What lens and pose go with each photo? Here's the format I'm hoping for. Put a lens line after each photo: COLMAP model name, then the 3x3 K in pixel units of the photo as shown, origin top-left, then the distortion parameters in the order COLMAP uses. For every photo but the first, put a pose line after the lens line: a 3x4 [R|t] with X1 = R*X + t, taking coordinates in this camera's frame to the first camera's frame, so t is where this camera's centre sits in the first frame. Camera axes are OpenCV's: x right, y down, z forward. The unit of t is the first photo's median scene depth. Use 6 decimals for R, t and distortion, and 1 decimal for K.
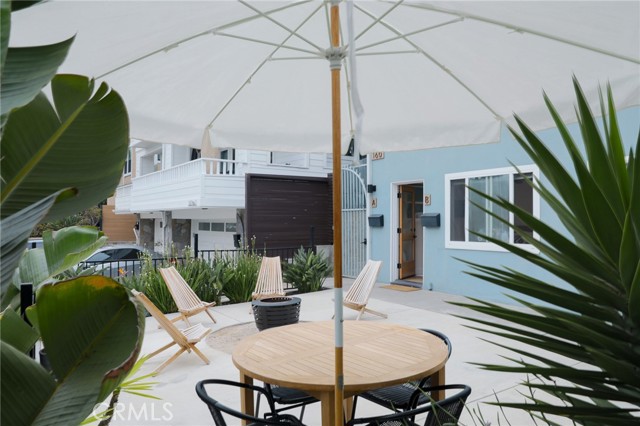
lens RADIAL K [[462.7, 0, 317.1], [0, 462.7, 216.0], [0, 0, 1]] dist [-0.106825, 0.081953]
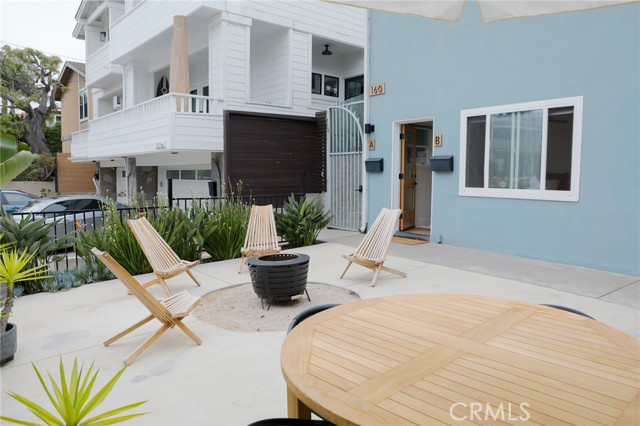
lens RADIAL K [[462.7, 0, 317.1], [0, 462.7, 216.0], [0, 0, 1]] dist [-0.106825, 0.081953]
pose [[0.997174, -0.004222, 0.075004, -0.054585], [-0.003571, 0.994628, 0.103457, 0.018135], [-0.075038, -0.103432, 0.991802, 0.138682]]
